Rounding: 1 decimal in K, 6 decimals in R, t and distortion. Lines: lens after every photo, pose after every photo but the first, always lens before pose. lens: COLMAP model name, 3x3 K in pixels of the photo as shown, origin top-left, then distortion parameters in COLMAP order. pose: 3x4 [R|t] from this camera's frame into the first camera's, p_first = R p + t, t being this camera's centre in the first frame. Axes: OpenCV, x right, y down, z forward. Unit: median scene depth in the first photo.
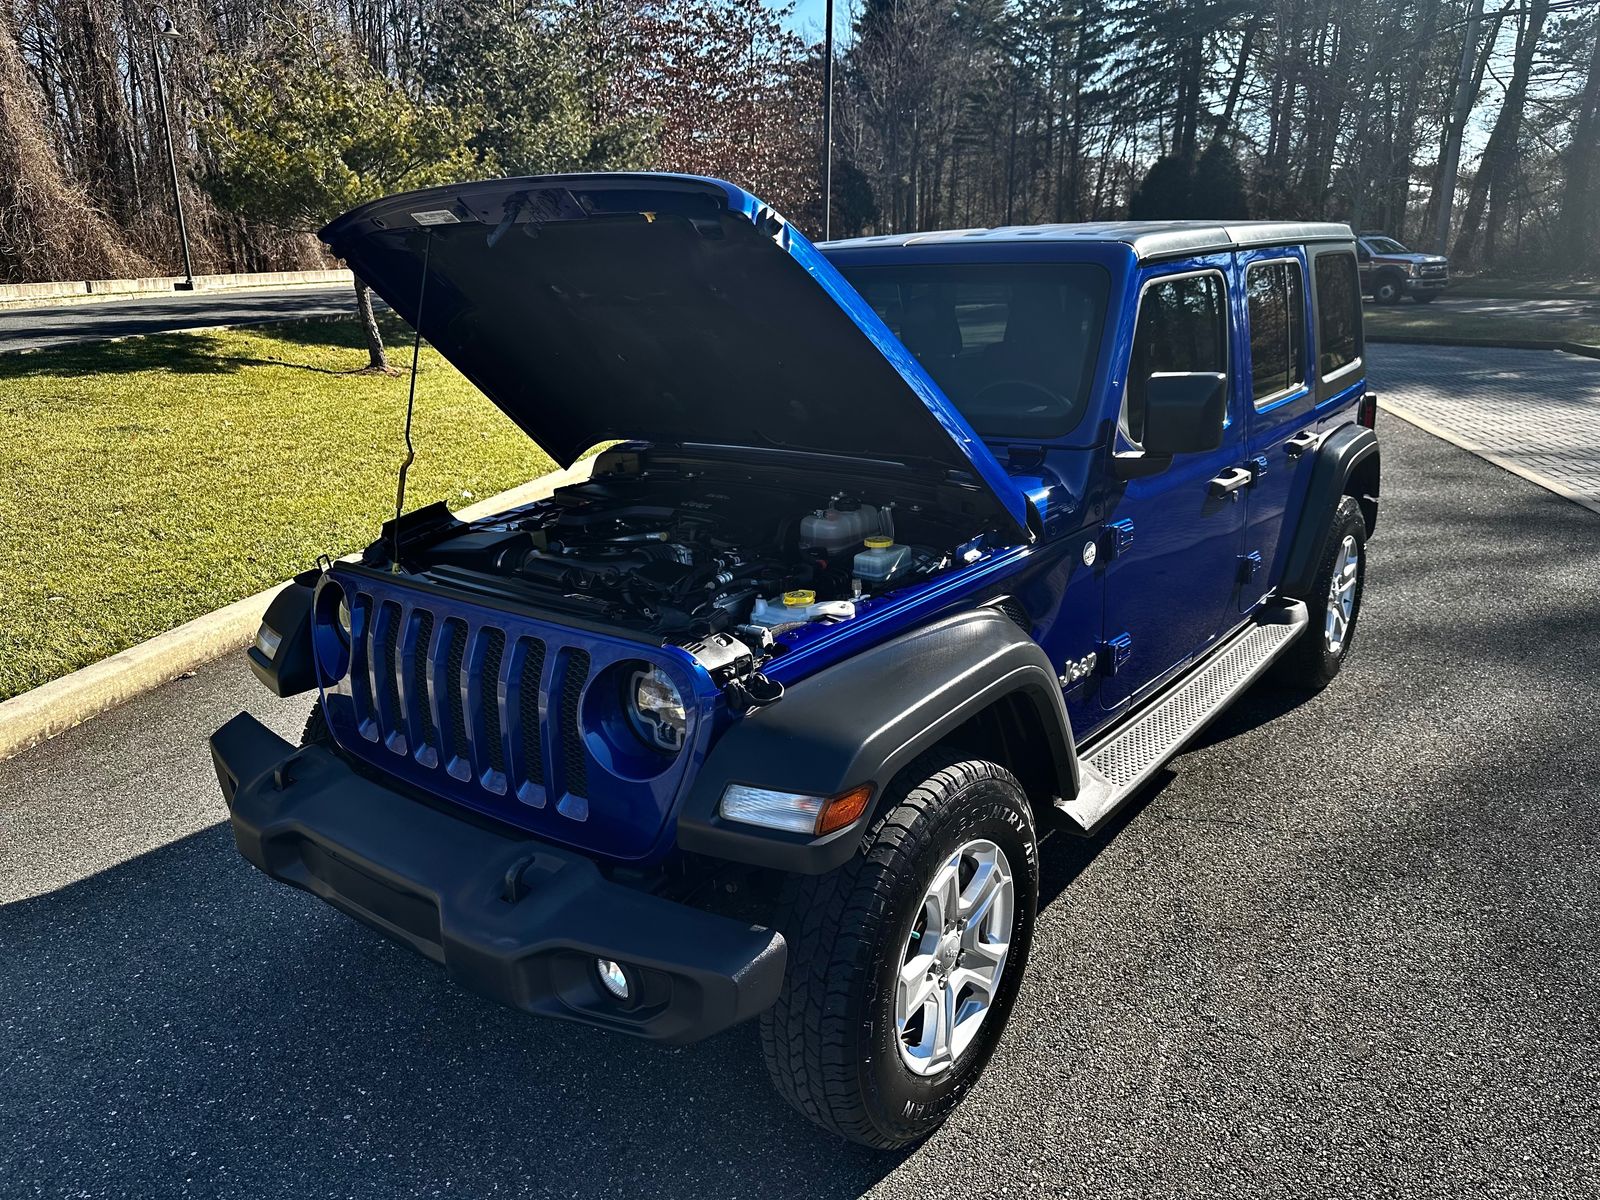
lens RADIAL K [[1133.5, 0, 805.5], [0, 1133.5, 614.6], [0, 0, 1]] dist [0.019858, -0.026251]
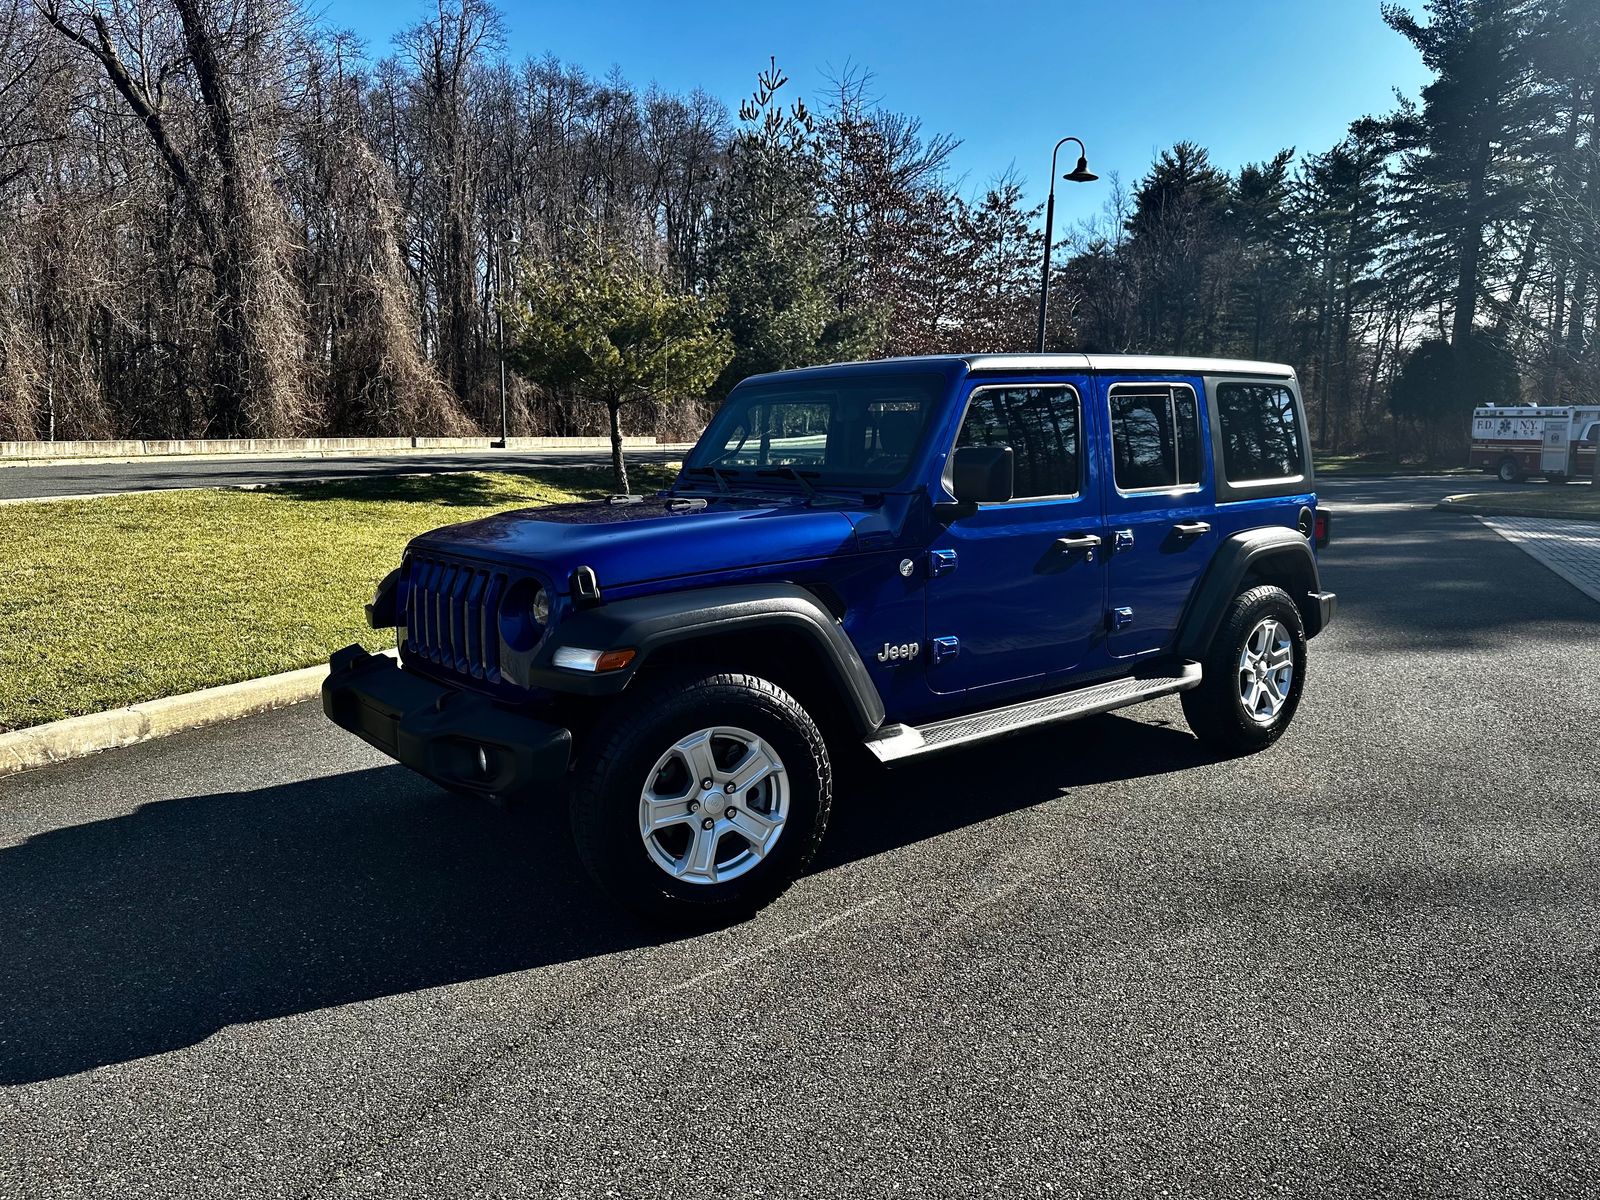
lens RADIAL K [[1133.5, 0, 809.7], [0, 1133.5, 597.1], [0, 0, 1]] dist [0.019858, -0.026251]
pose [[0.972895, 0.051108, -0.225530, 0.029696], [-0.087272, 0.984299, -0.153423, 0.013638], [0.214148, 0.168947, 0.962080, -0.023746]]
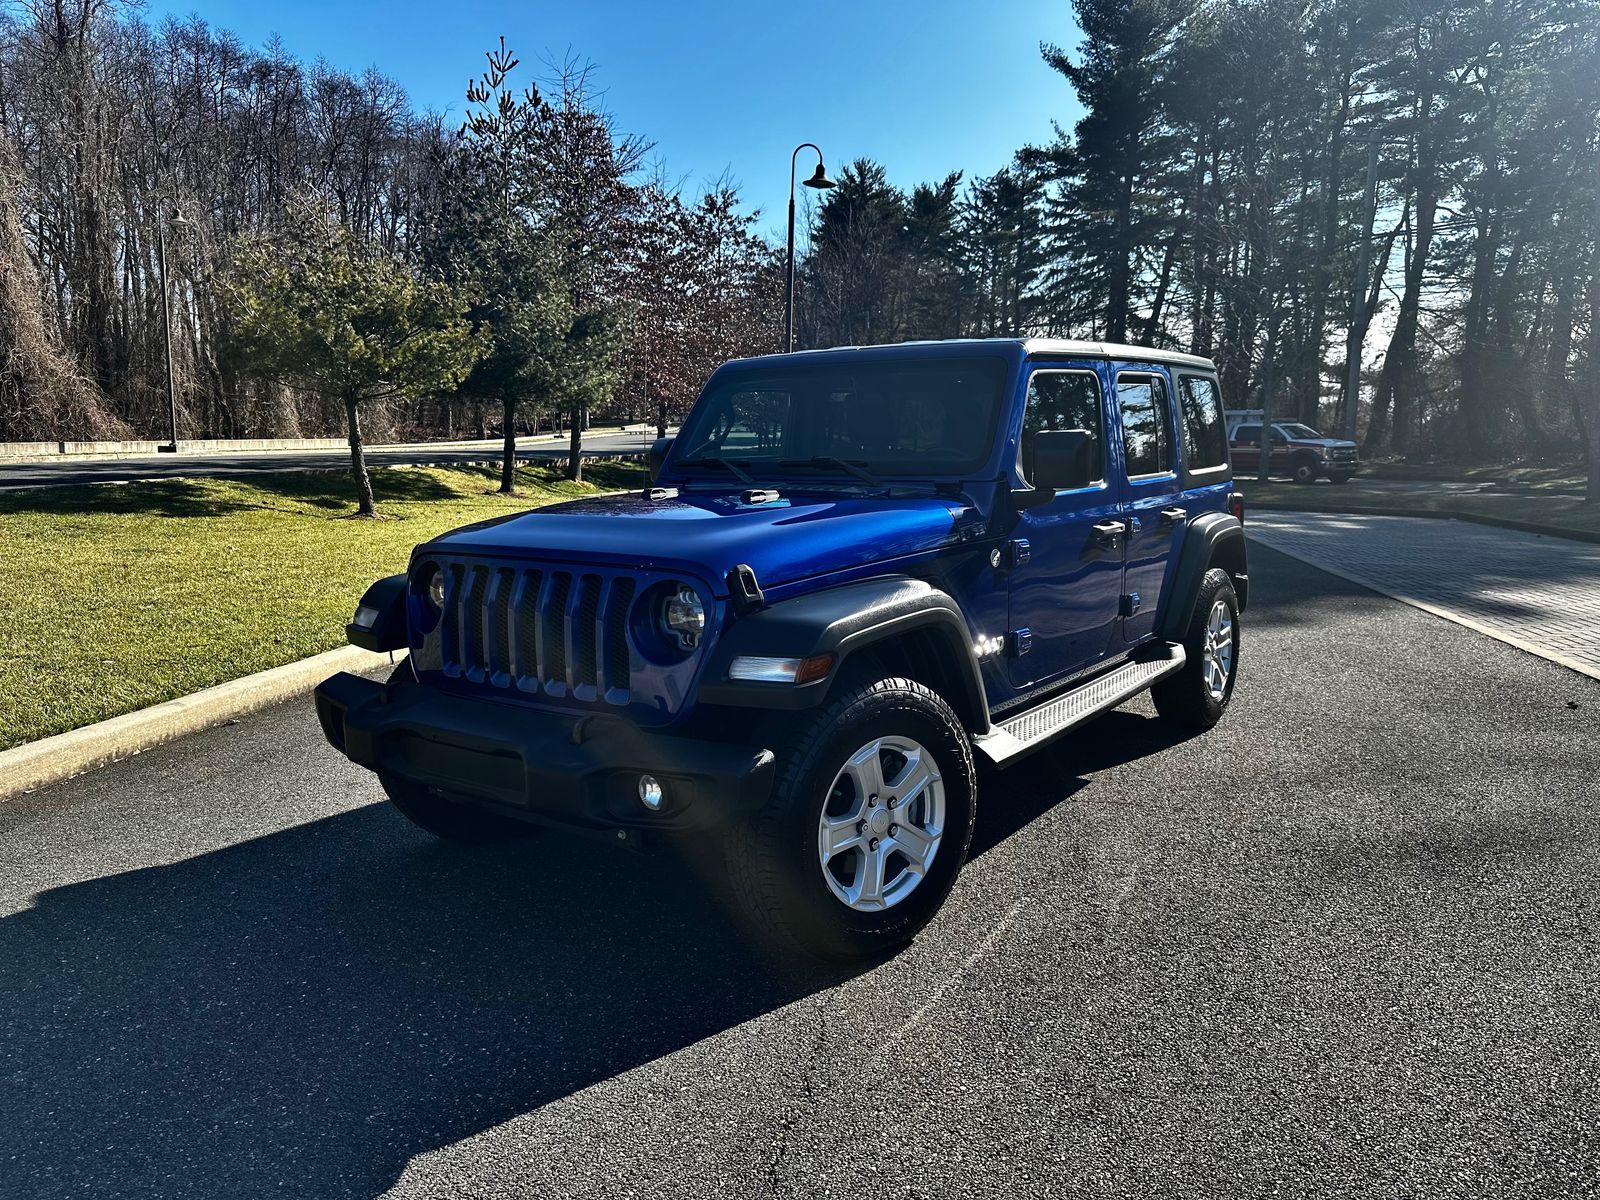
lens RADIAL K [[1133.5, 0, 814.3], [0, 1133.5, 602.1], [0, 0, 1]] dist [0.019858, -0.026251]
pose [[0.998947, 0.009495, 0.044889, -0.001520], [-0.001944, 0.986233, -0.165351, 0.014459], [-0.045841, 0.165090, 0.985213, -0.019451]]
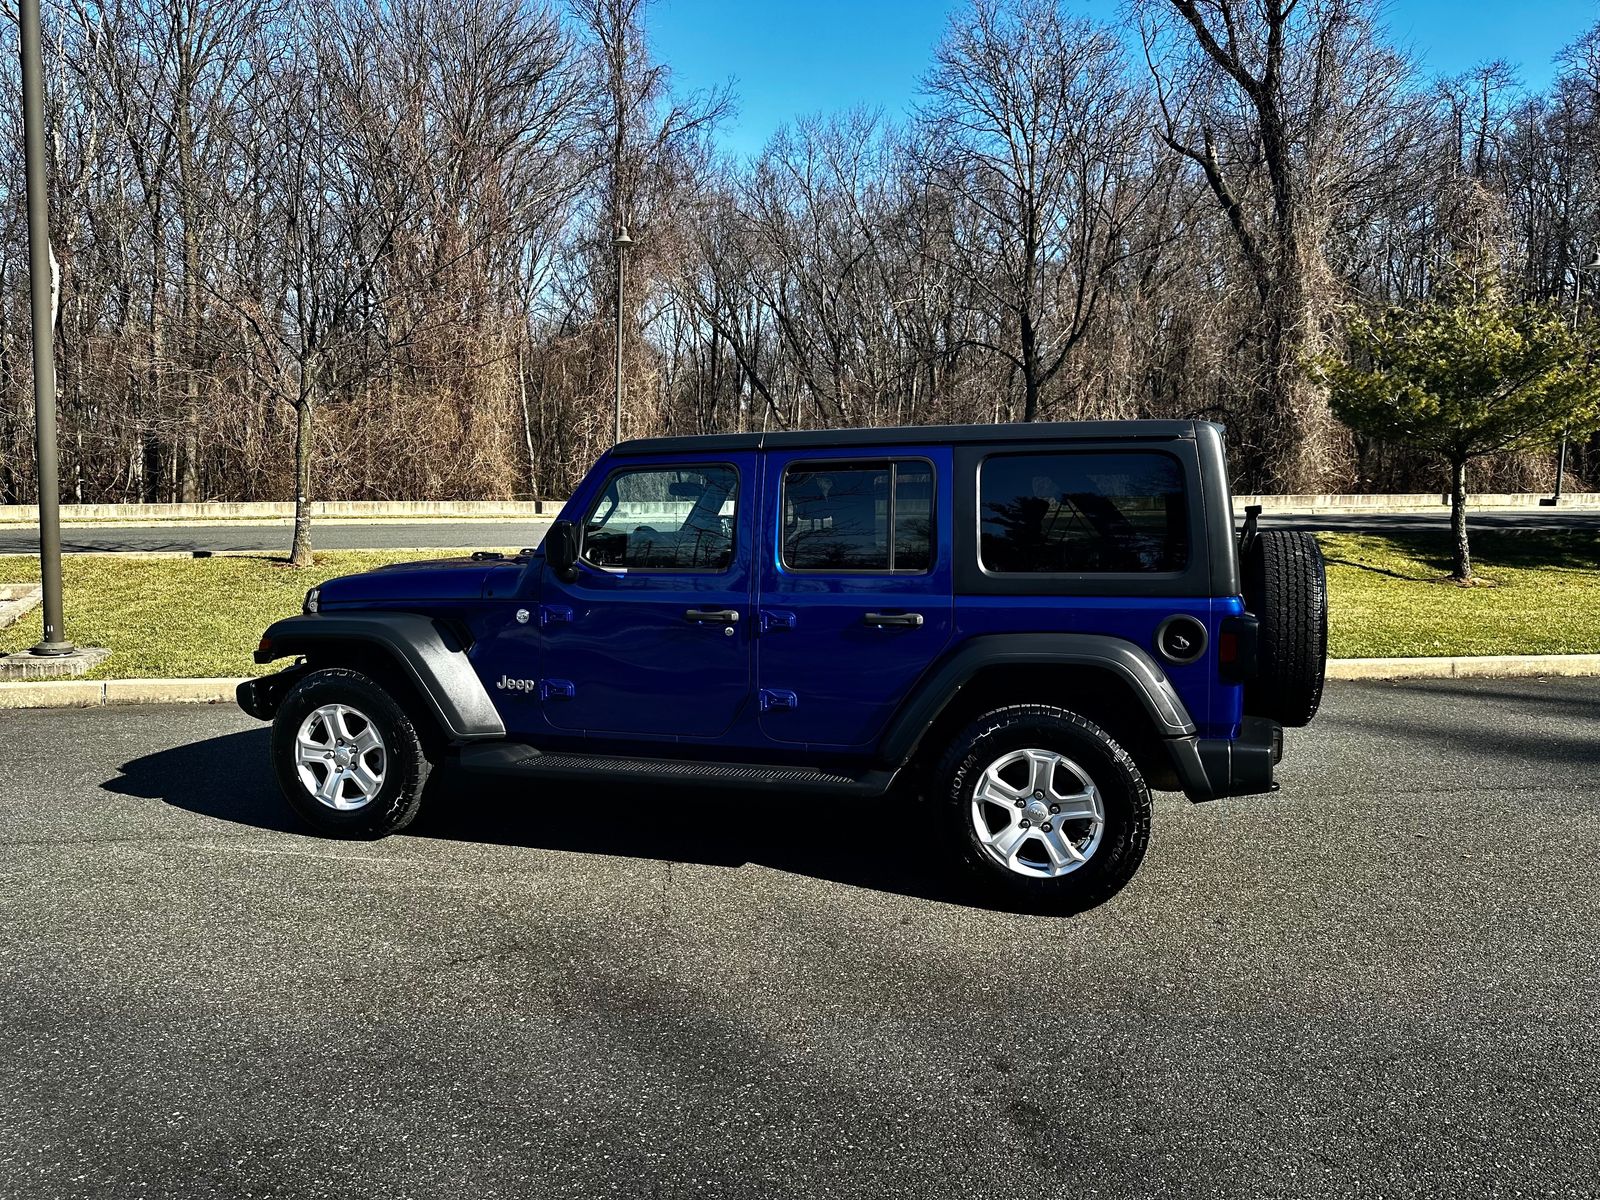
lens RADIAL K [[1133.5, 0, 807.4], [0, 1133.5, 610.7], [0, 0, 1]] dist [0.019858, -0.026251]
pose [[0.347597, 0.118685, -0.930102, 0.131899], [-0.290127, 0.956890, 0.013677, -0.013996], [0.891629, 0.265094, 0.367046, 0.049391]]
